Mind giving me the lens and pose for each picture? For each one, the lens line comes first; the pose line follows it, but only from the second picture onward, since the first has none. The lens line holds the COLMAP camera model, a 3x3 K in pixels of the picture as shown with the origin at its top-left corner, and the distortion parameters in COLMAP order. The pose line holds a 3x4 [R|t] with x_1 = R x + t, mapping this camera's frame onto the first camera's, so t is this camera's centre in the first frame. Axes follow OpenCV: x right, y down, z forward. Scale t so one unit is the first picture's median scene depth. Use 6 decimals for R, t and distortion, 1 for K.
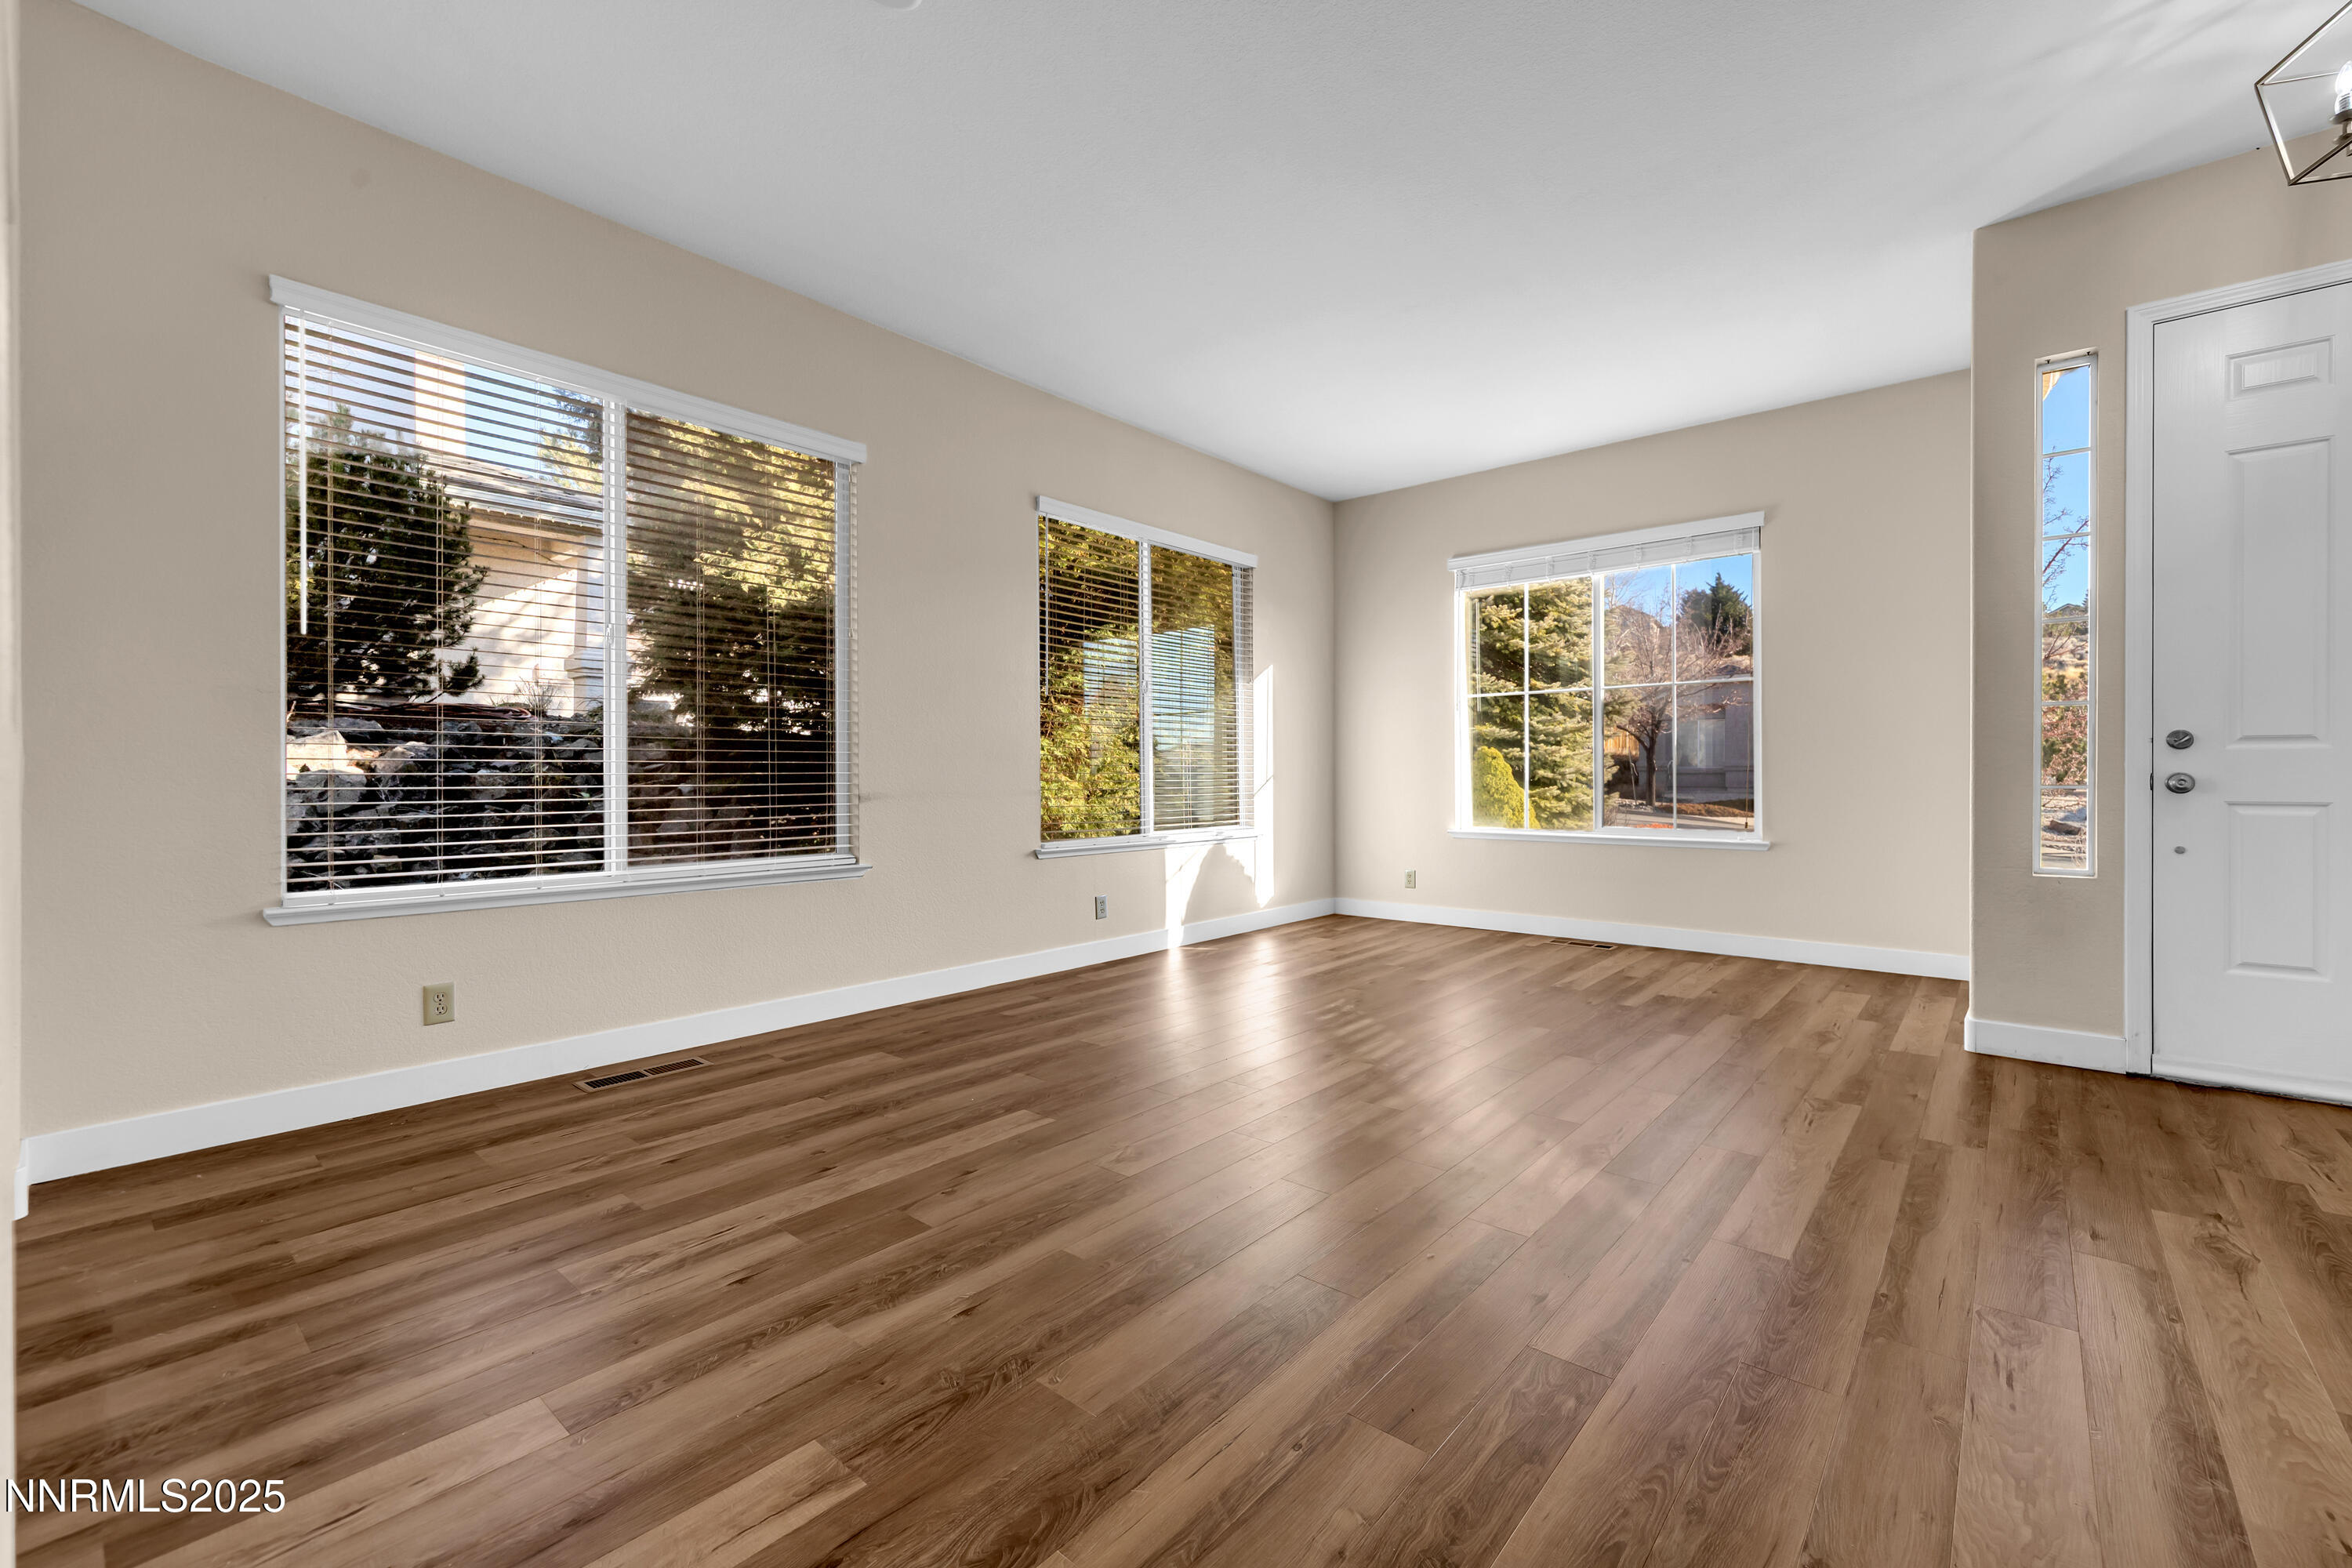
lens RADIAL K [[956.0, 0, 1188.5], [0, 956.0, 788.9], [0, 0, 1]] dist [0.003638, 0.000107]
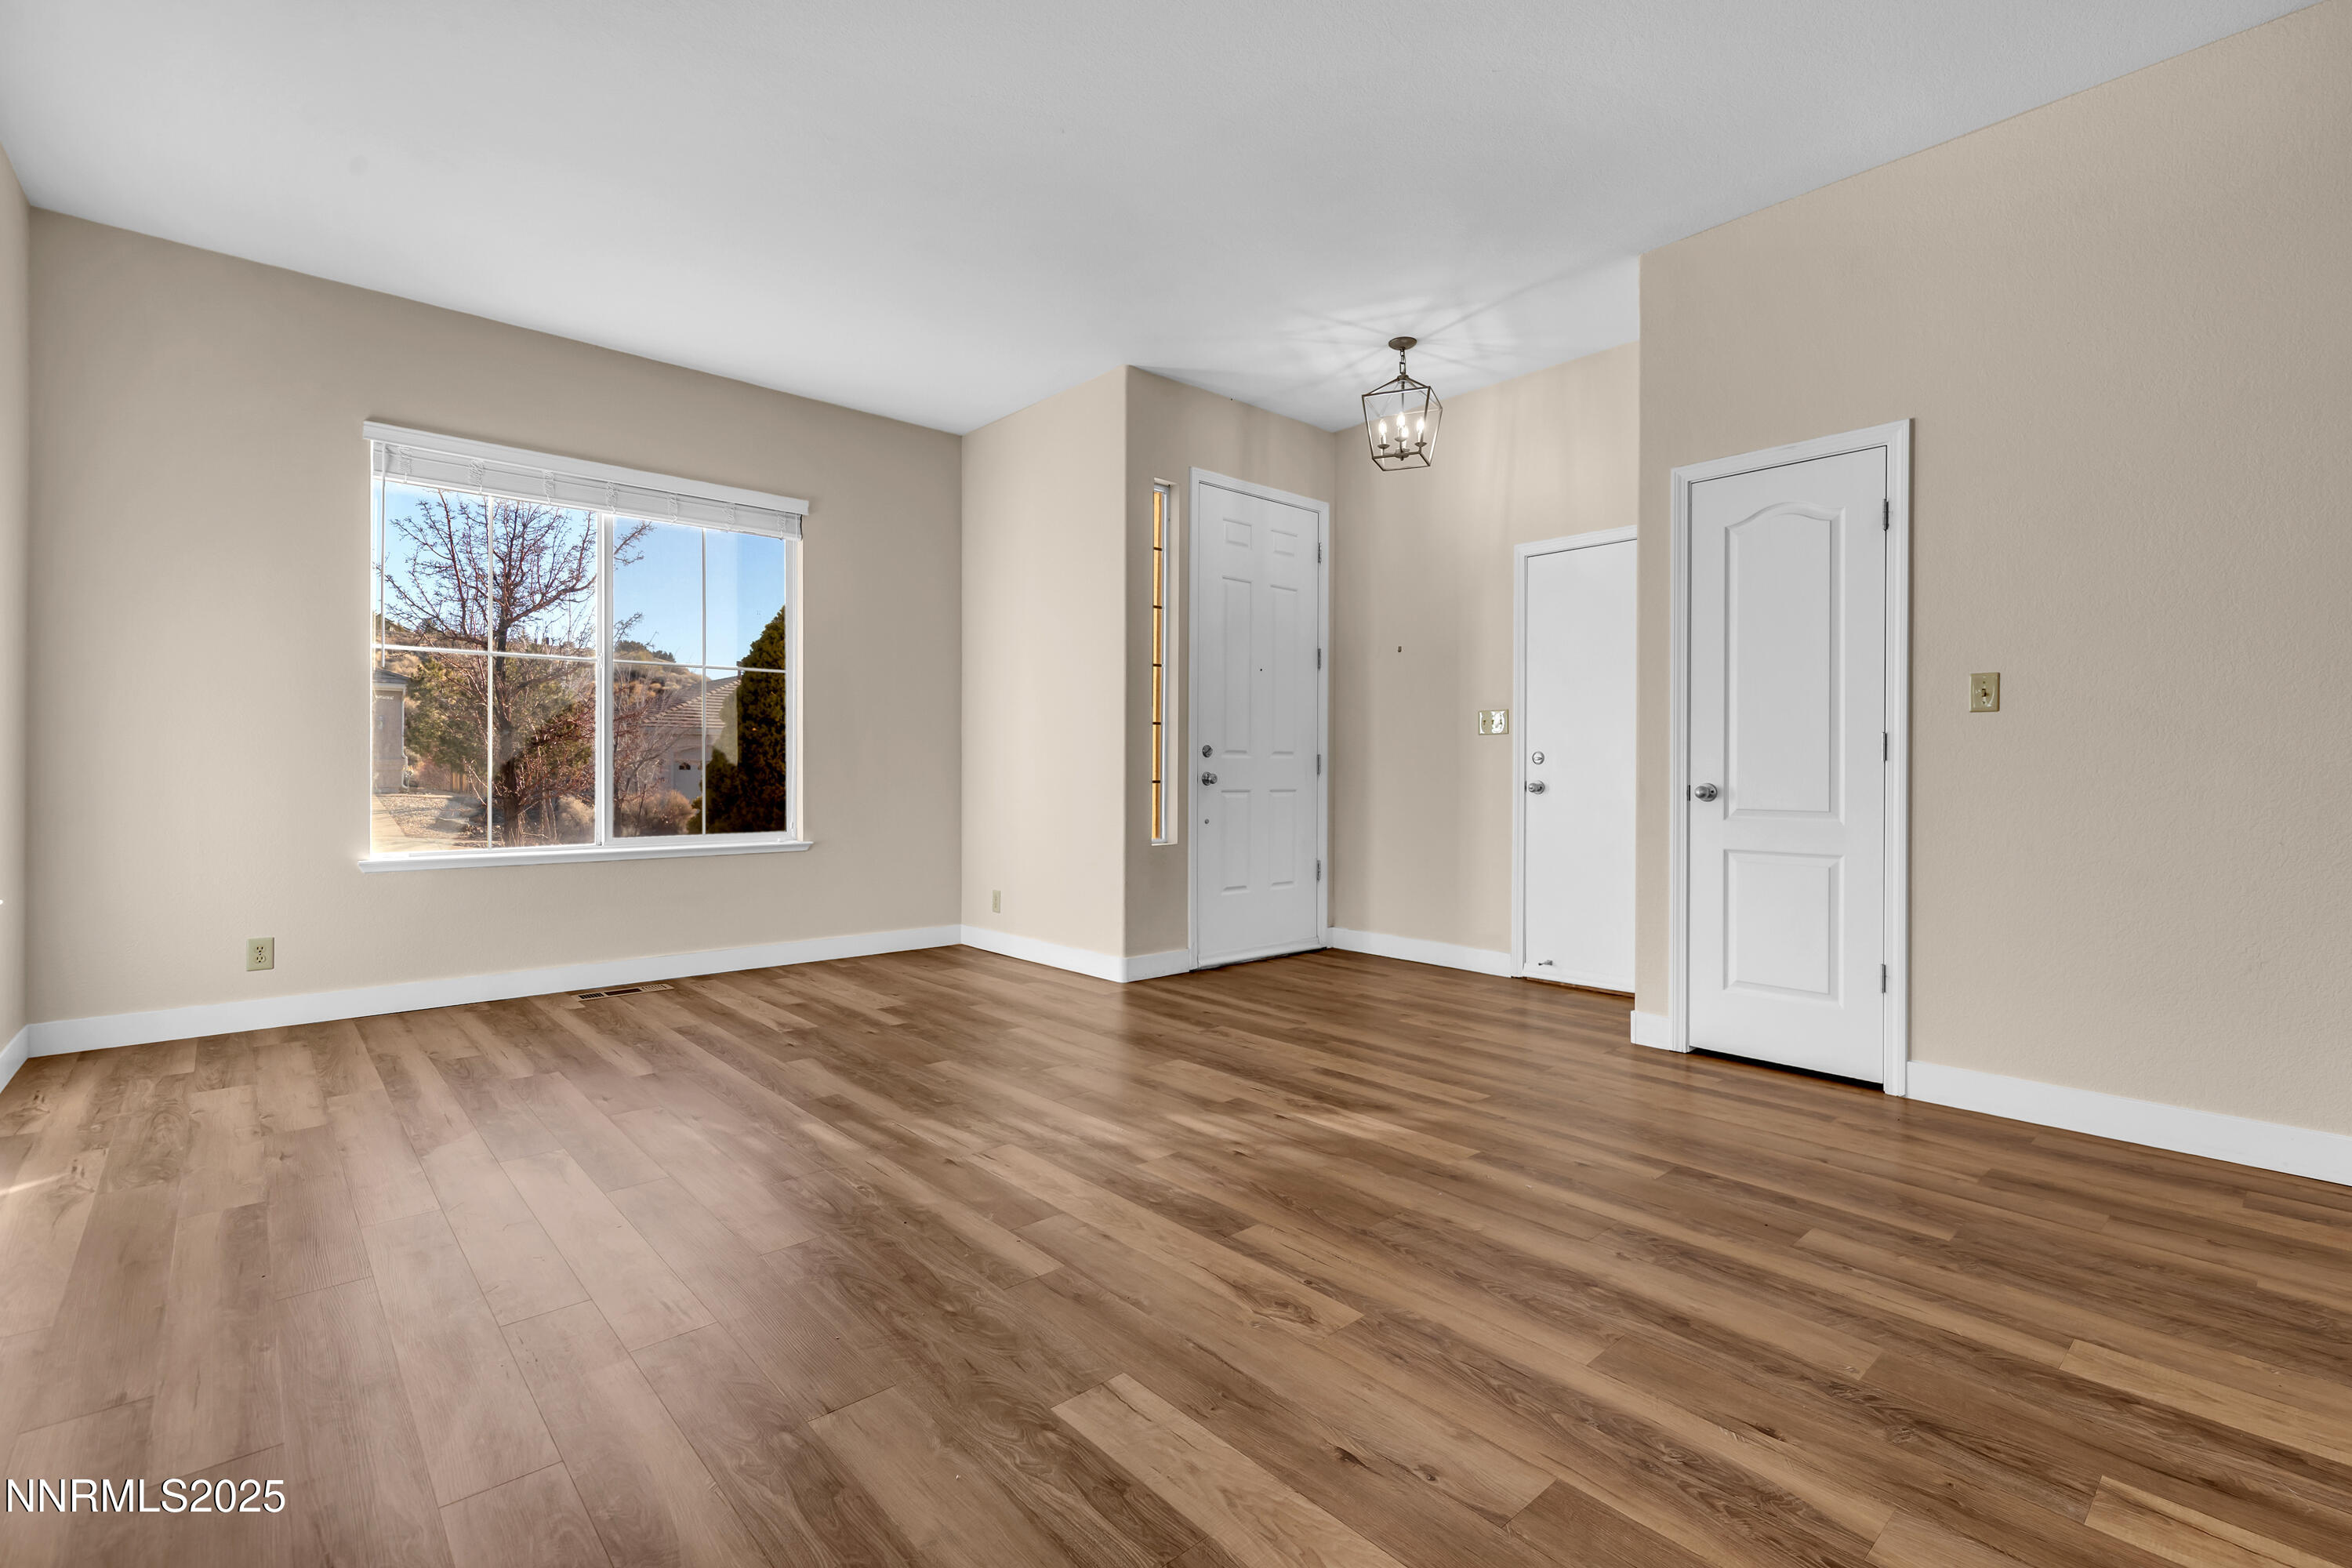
lens RADIAL K [[1067.6, 0, 1182.6], [0, 1067.6, 775.9], [0, 0, 1]] dist [0.004145, 0.000095]
pose [[0.132409, -0.001638, 0.991194, -0.892790], [0.012152, 0.999926, 0.000029, -0.014077], [-0.991121, 0.012041, 0.132419, 1.015013]]
